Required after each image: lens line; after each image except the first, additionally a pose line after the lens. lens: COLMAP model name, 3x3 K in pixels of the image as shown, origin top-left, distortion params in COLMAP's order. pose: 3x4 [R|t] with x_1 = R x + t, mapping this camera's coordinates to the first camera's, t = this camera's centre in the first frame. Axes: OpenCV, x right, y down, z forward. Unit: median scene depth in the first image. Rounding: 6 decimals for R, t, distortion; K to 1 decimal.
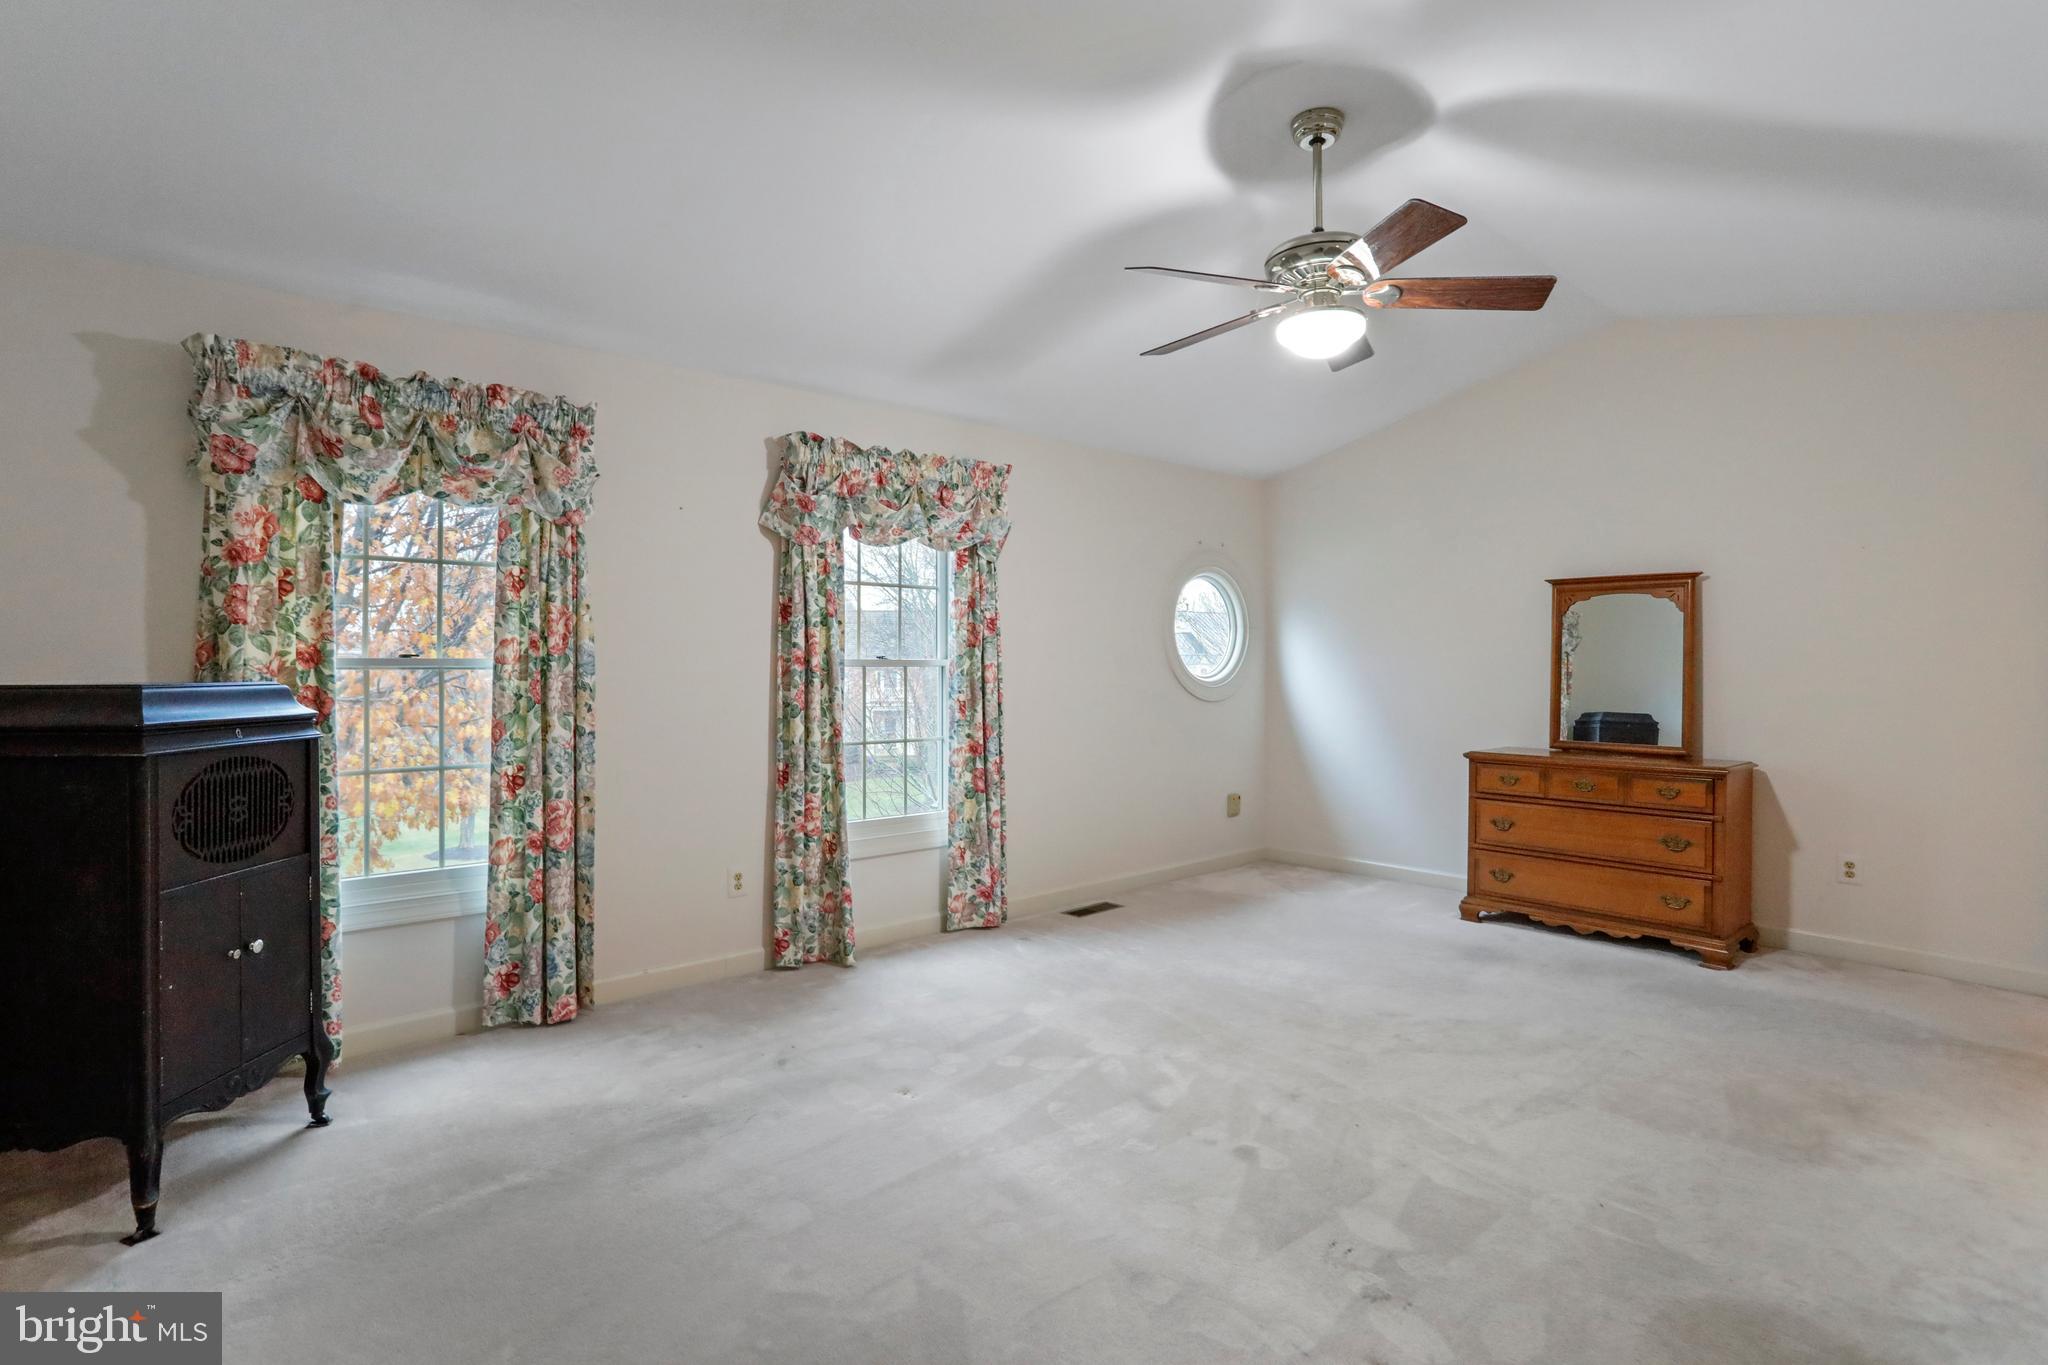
lens RADIAL K [[993.8, 0, 1014.9], [0, 993.8, 668.1], [0, 0, 1]] dist [-0.058634, 0.032378]
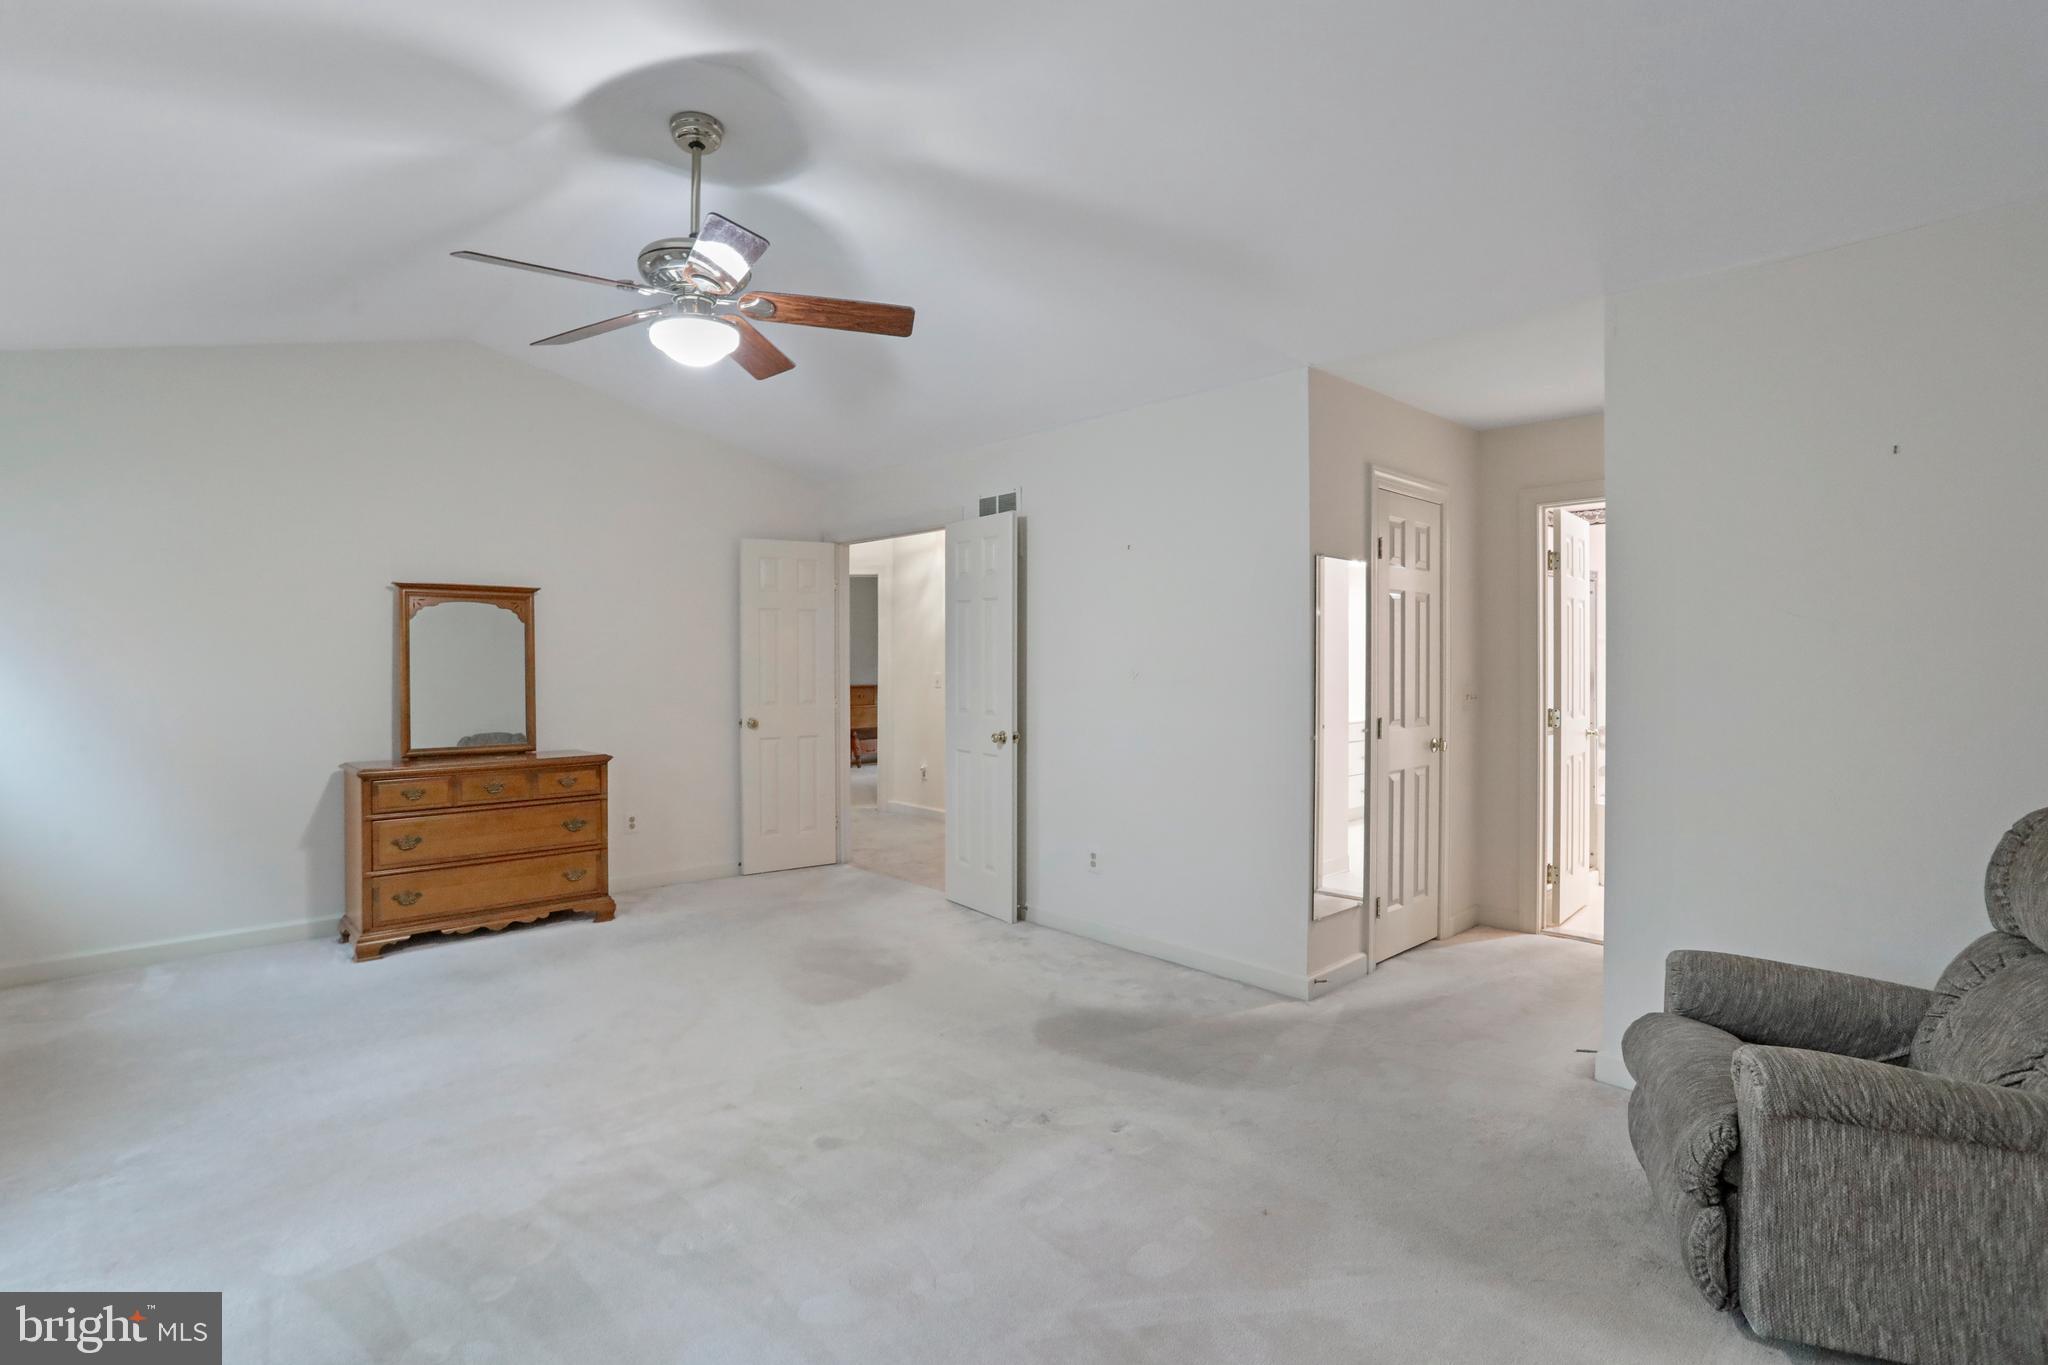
lens RADIAL K [[993.8, 0, 1014.9], [0, 993.8, 668.1], [0, 0, 1]] dist [-0.058634, 0.032378]
pose [[-0.032426, -0.006698, 0.999452, -0.504480], [0.005091, 0.999963, 0.006866, -0.010853], [-0.999461, 0.005311, -0.032390, 0.517100]]
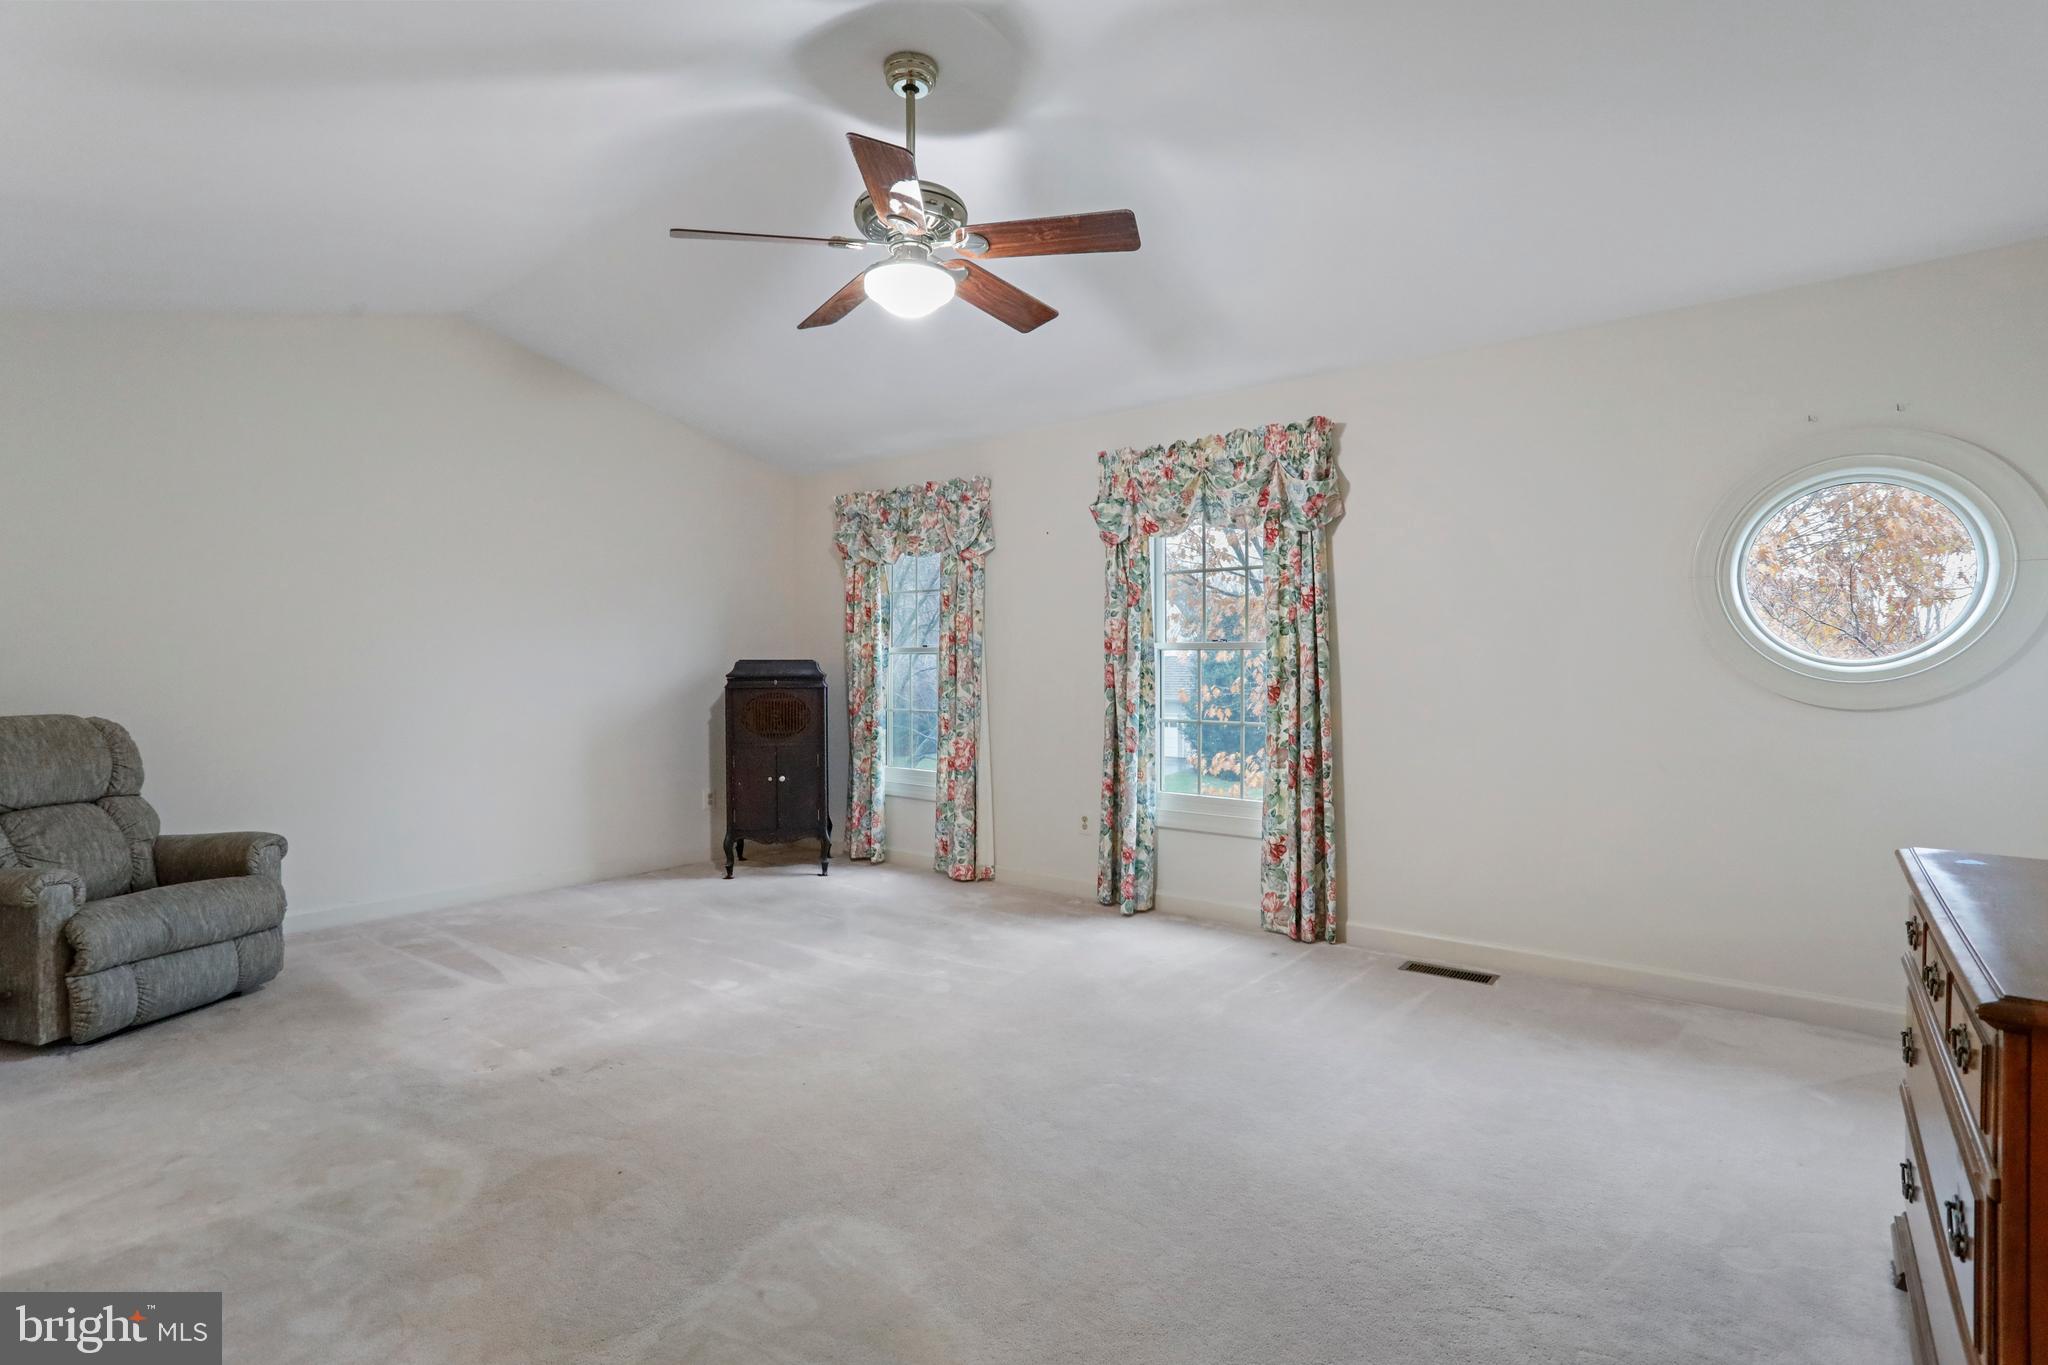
lens RADIAL K [[993.8, 0, 1014.9], [0, 993.8, 668.1], [0, 0, 1]] dist [-0.058634, 0.032378]
pose [[0.181627, -0.007895, -0.983336, 0.932694], [-0.012547, 0.999868, -0.010345, 0.034552], [0.983287, 0.014216, 0.181504, 0.678383]]
